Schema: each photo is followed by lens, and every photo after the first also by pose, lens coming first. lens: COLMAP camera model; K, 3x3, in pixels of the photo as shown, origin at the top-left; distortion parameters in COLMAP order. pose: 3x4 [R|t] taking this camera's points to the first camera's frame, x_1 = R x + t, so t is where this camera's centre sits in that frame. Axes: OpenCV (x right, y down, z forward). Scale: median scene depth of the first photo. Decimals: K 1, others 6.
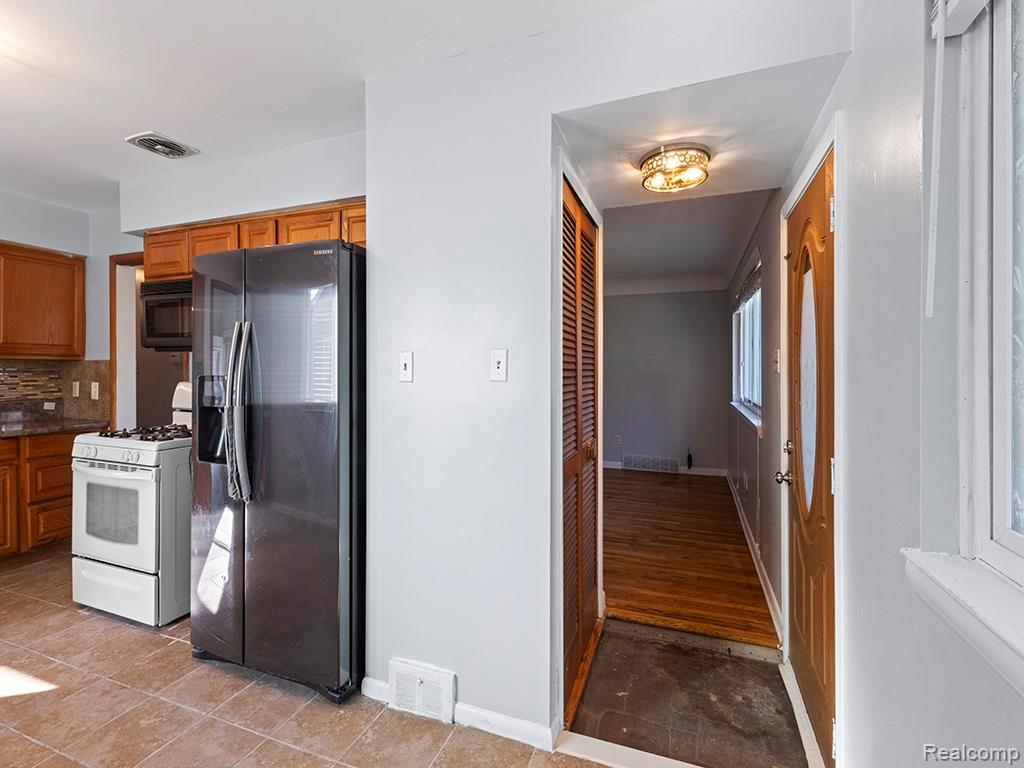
lens RADIAL K [[473.1, 0, 505.7], [0, 473.1, 369.1], [0, 0, 1]] dist [-0.000423, 0.000867]
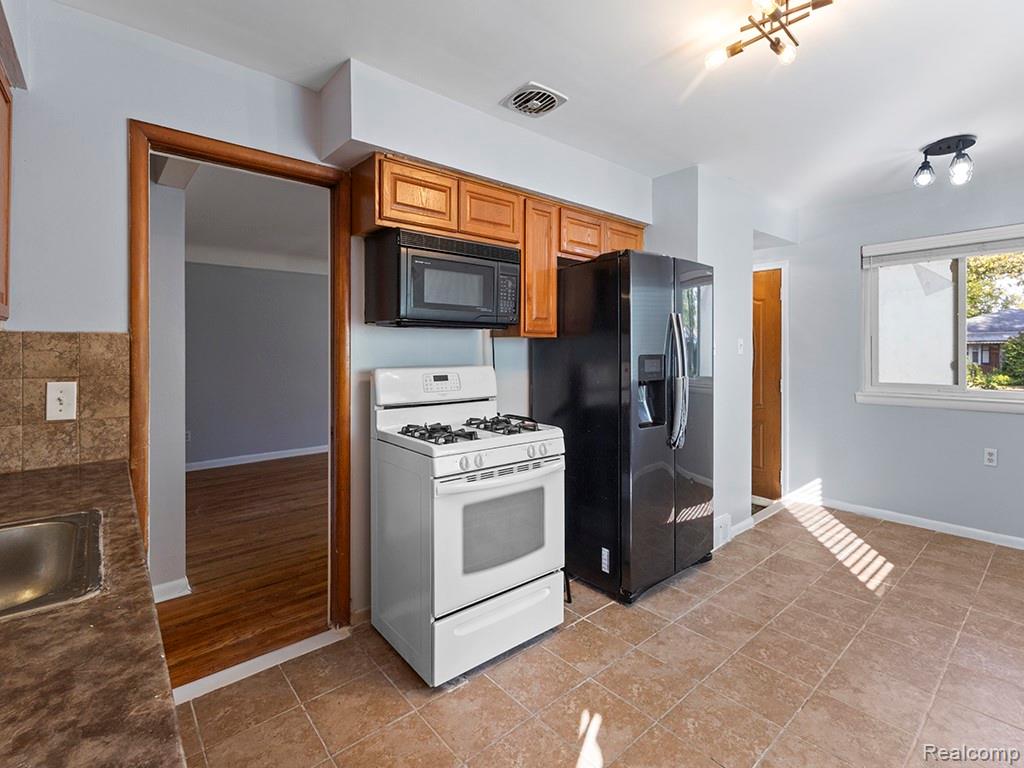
lens RADIAL K [[473.1, 0, 517.1], [0, 473.1, 358.8], [0, 0, 1]] dist [-0.000423, 0.000867]
pose [[0.489241, -0.018993, 0.871942, -1.600359], [0.005973, 0.999812, 0.018427, -0.000357], [-0.872128, -0.003807, 0.489262, 0.618298]]
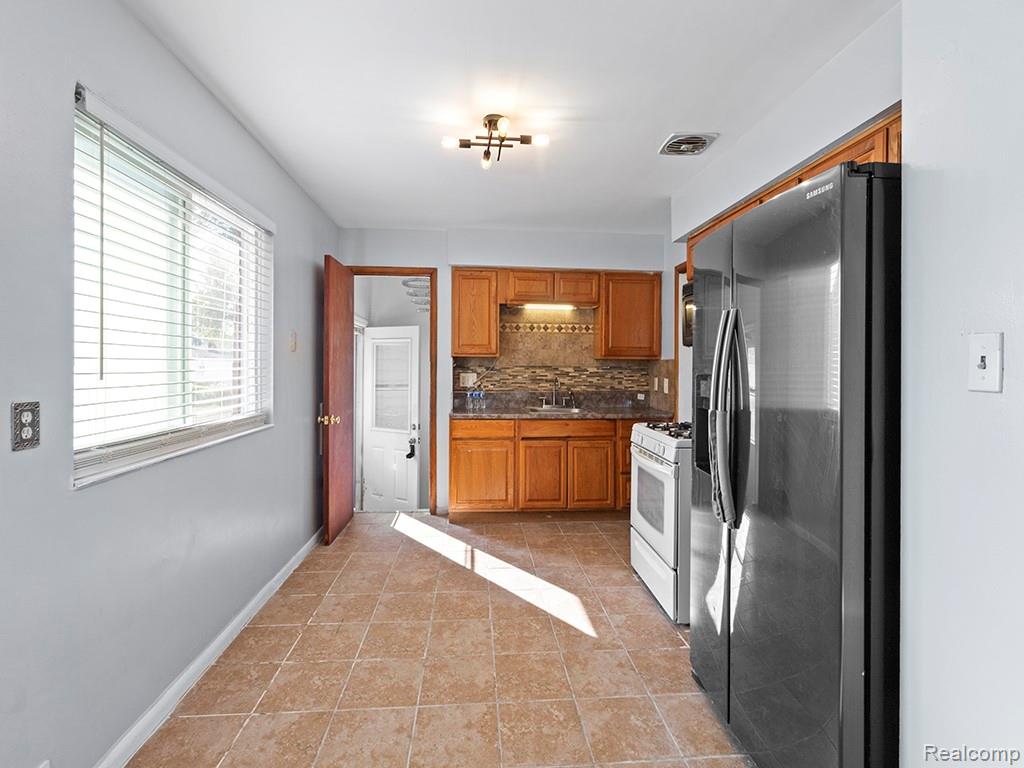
lens RADIAL K [[473.1, 0, 521.3], [0, 473.1, 366.0], [0, 0, 1]] dist [-0.000423, 0.000867]
pose [[0.442667, 0.000384, -0.896686, 0.020159], [-0.005455, 0.999983, -0.002265, 0.002425], [0.896669, 0.005894, 0.442661, 0.256438]]
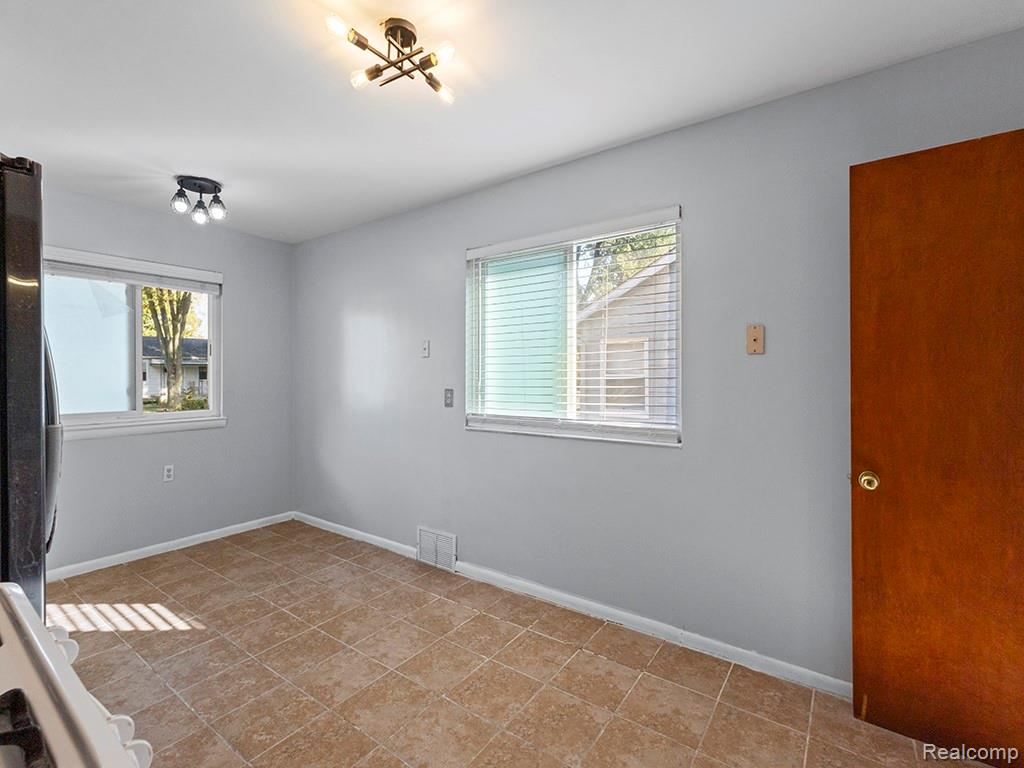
lens RADIAL K [[473.1, 0, 509.4], [0, 473.1, 377.6], [0, 0, 1]] dist [-0.000423, 0.000867]
pose [[-0.962739, -0.003155, 0.270413, -1.192186], [-0.001572, 0.999980, 0.006071, 0.003149], [-0.270426, 0.005419, -0.962725, 1.237840]]
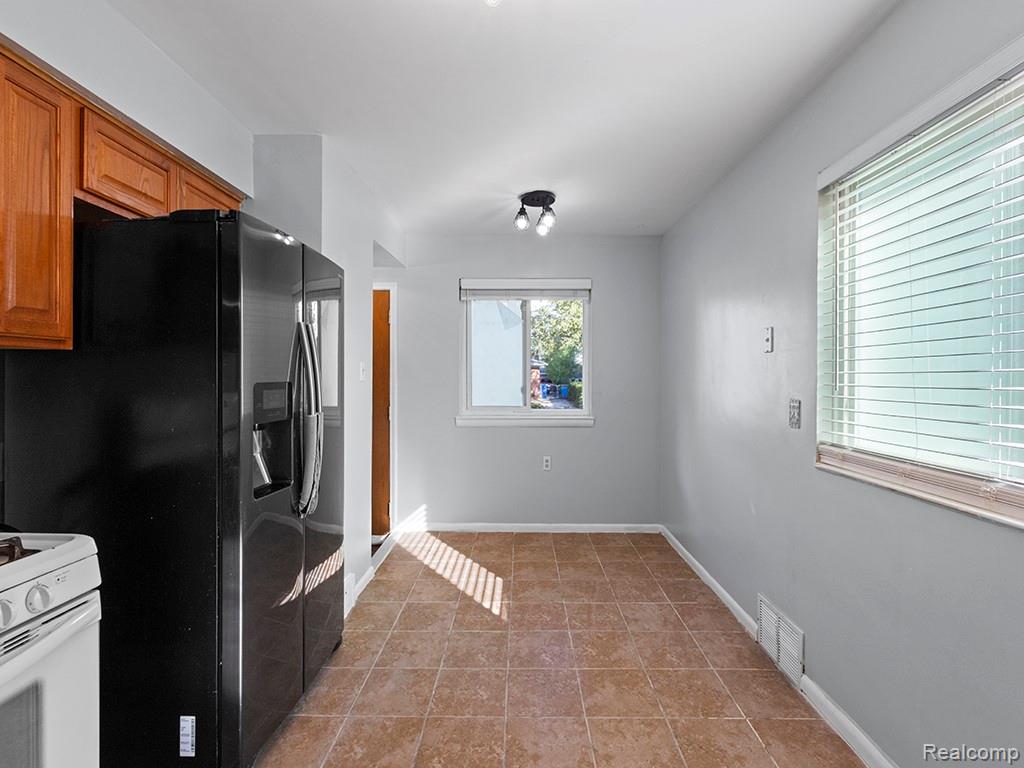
lens RADIAL K [[473.1, 0, 514.2], [0, 473.1, 377.9], [0, 0, 1]] dist [-0.000423, 0.000867]
pose [[-0.334867, -0.007974, 0.942232, -1.303098], [-0.003862, 0.999967, 0.007090, -0.000366], [-0.942257, -0.001264, -0.334887, 0.771060]]
